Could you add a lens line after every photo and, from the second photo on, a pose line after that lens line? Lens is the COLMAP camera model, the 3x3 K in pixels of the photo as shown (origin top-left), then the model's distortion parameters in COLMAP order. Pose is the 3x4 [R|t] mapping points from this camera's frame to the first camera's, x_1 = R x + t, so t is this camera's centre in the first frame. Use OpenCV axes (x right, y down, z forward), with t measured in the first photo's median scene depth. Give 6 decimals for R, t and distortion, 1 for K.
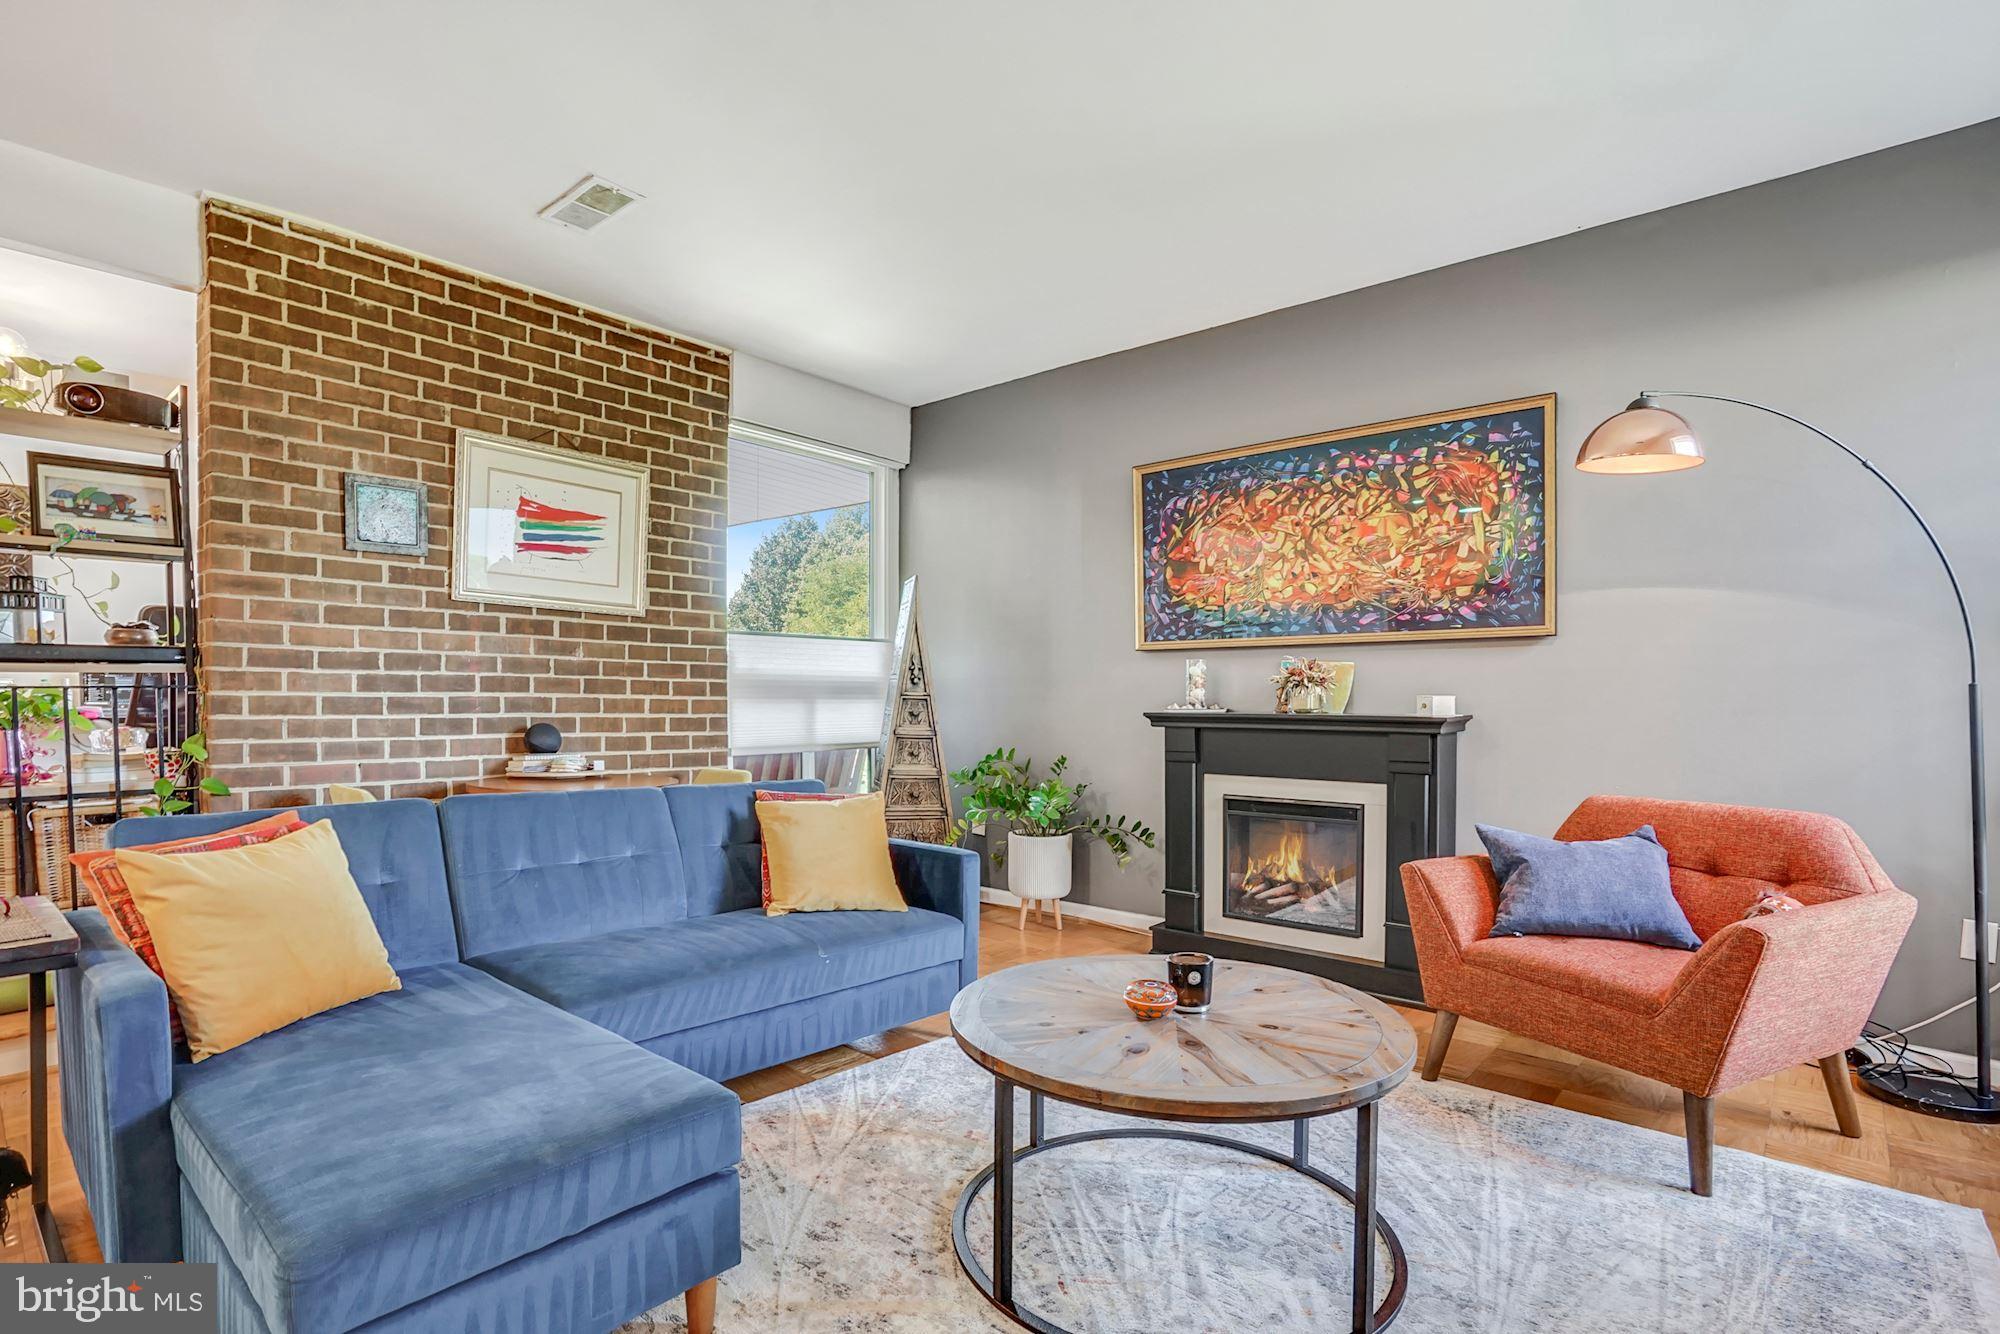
lens RADIAL K [[970.9, 0, 1001.5], [0, 970.9, 717.5], [0, 0, 1]] dist [-0.050740, 0.025761]
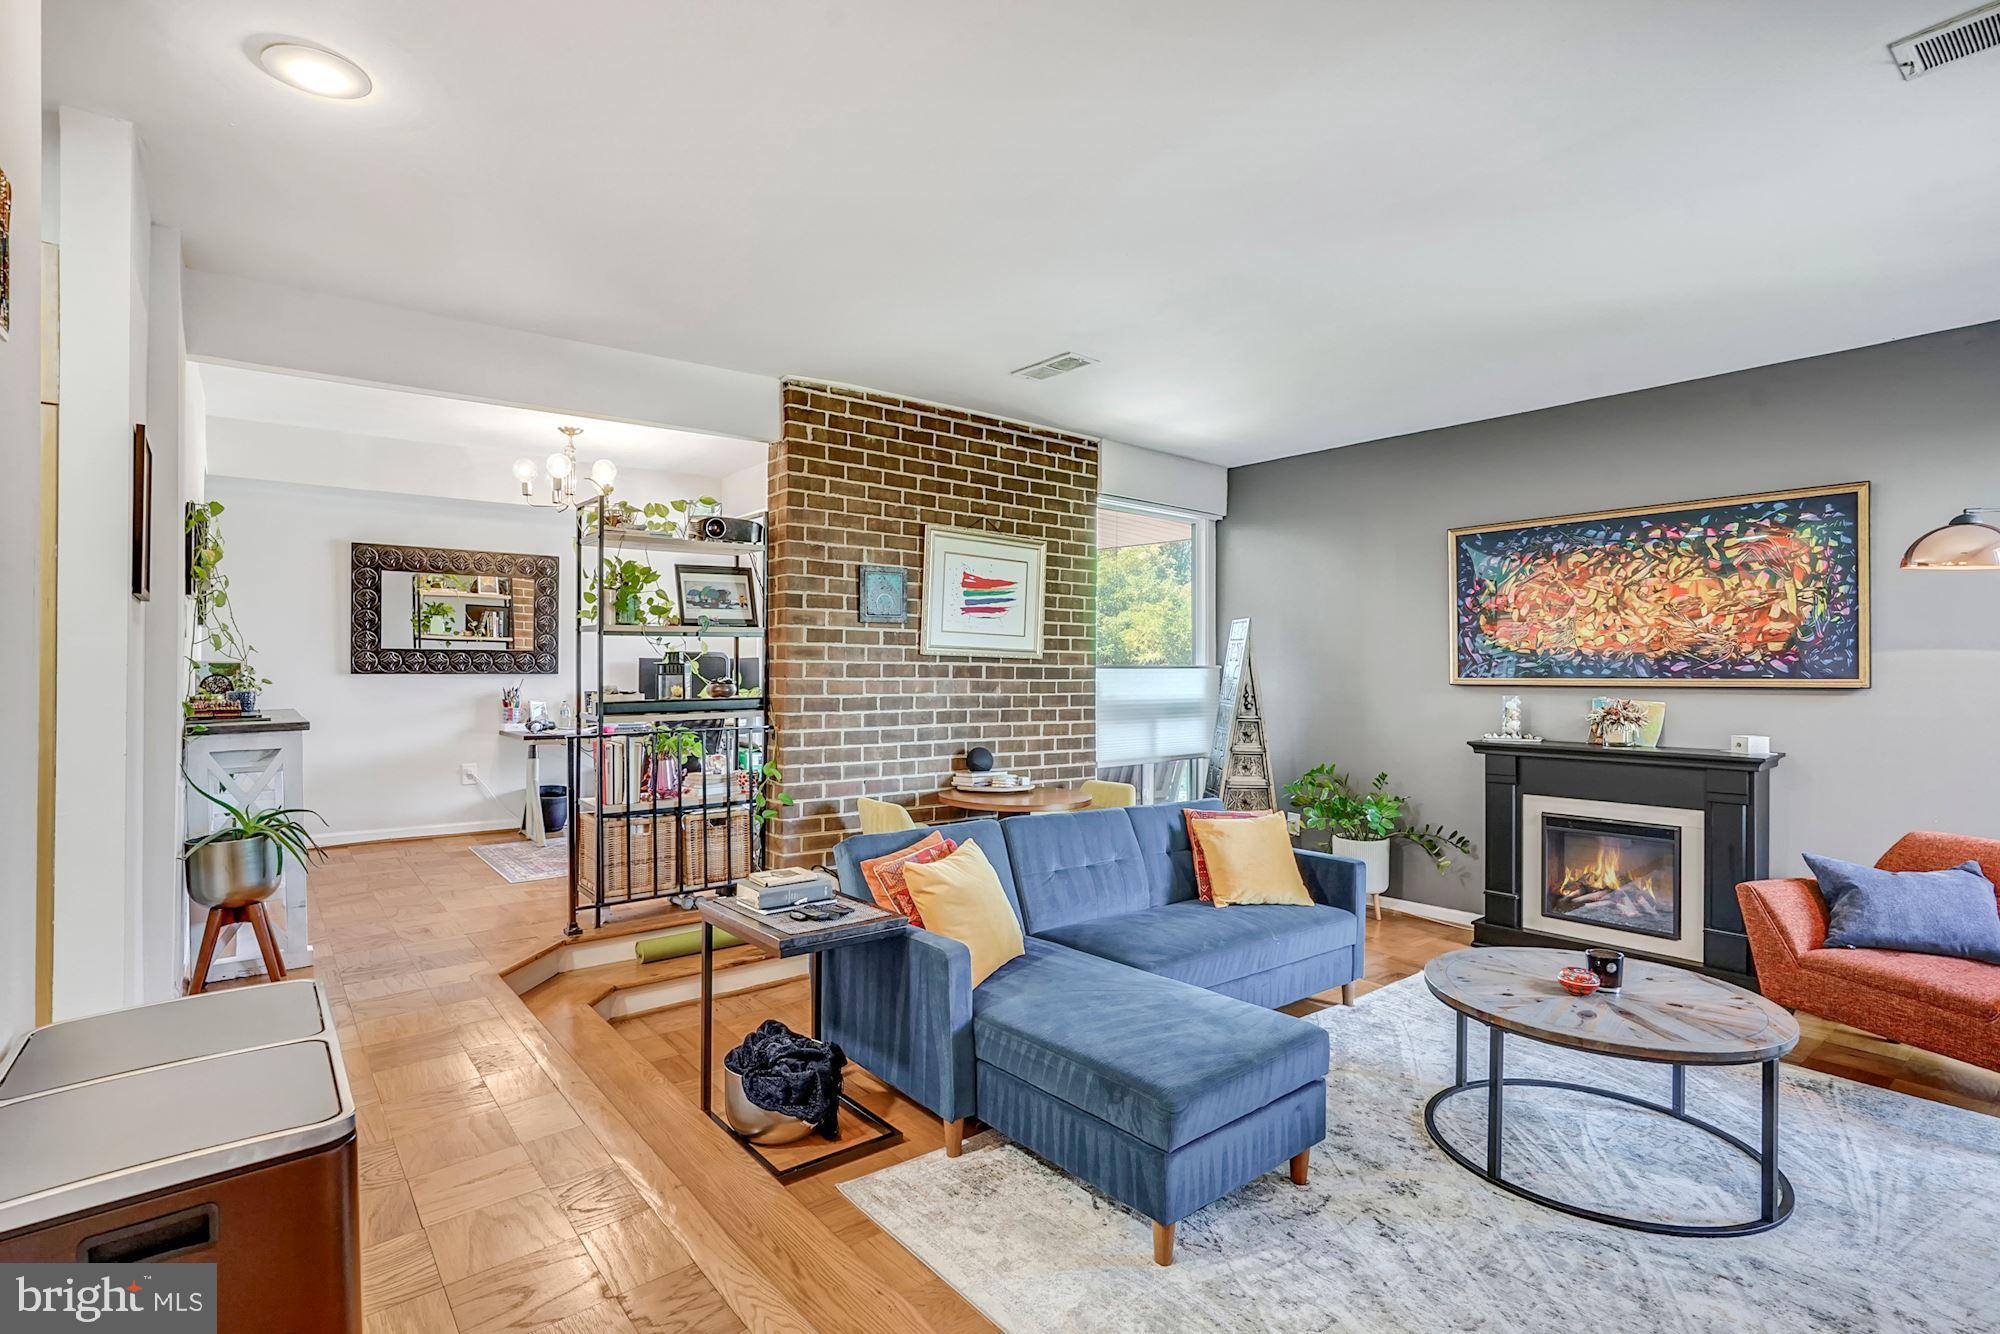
lens RADIAL K [[970.9, 0, 997.9], [0, 970.9, 675.6], [0, 0, 1]] dist [-0.050740, 0.025761]
pose [[0.983755, -0.000692, -0.179516, -0.231872], [-0.002536, 0.999839, -0.017756, -0.071070], [0.179499, 0.017923, 0.983595, -0.291606]]
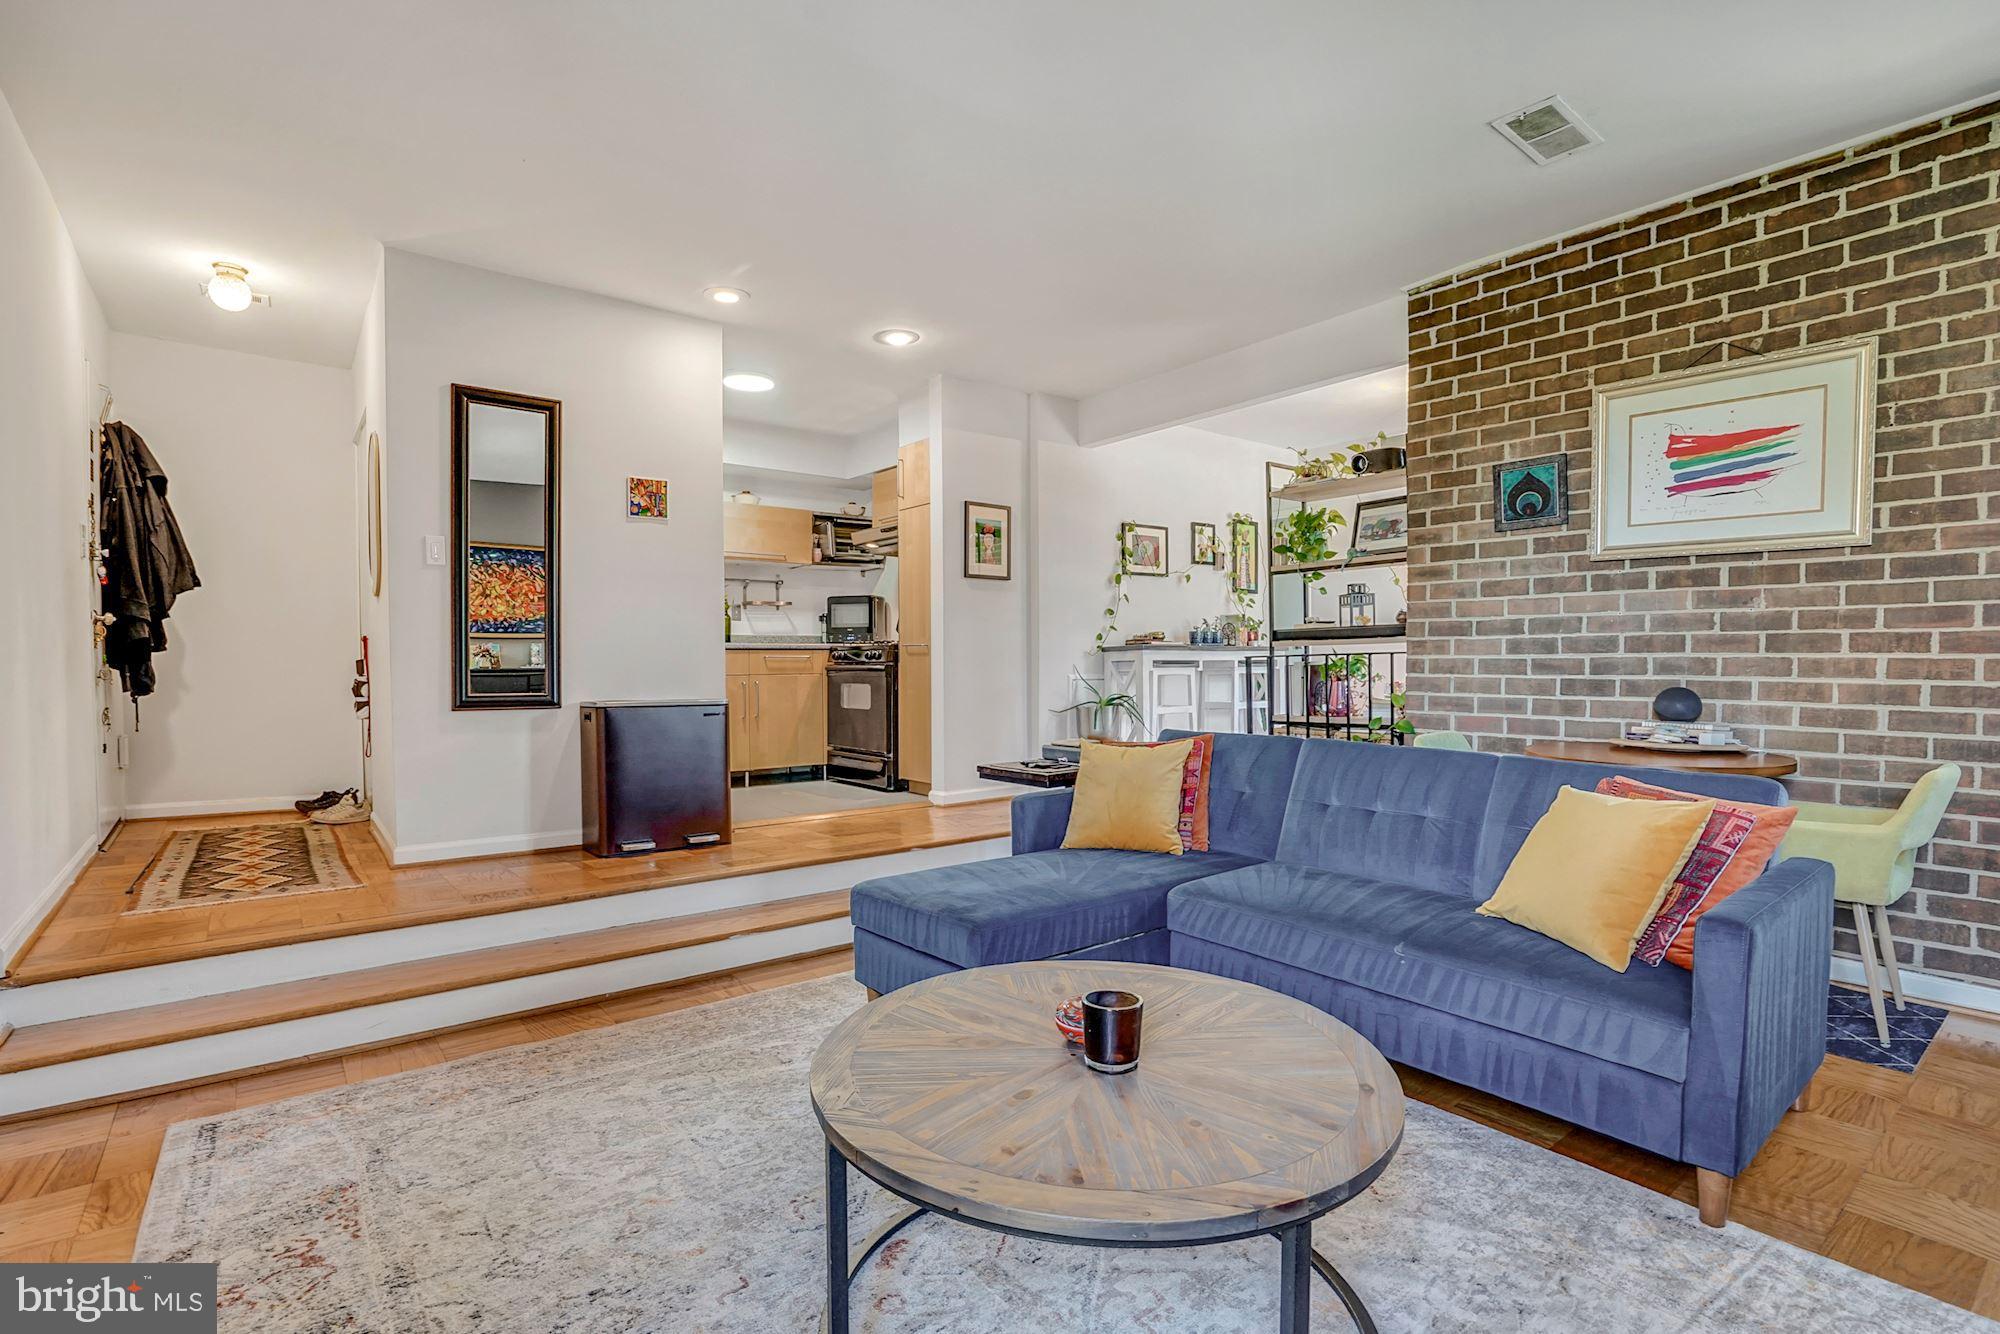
lens RADIAL K [[970.9, 0, 953.9], [0, 970.9, 708.5], [0, 0, 1]] dist [-0.050740, 0.025761]
pose [[-0.205820, 0.035036, -0.977962, 0.549128], [-0.022415, 0.998928, 0.040504, 0.005787], [0.978333, 0.030257, -0.204814, 0.556825]]
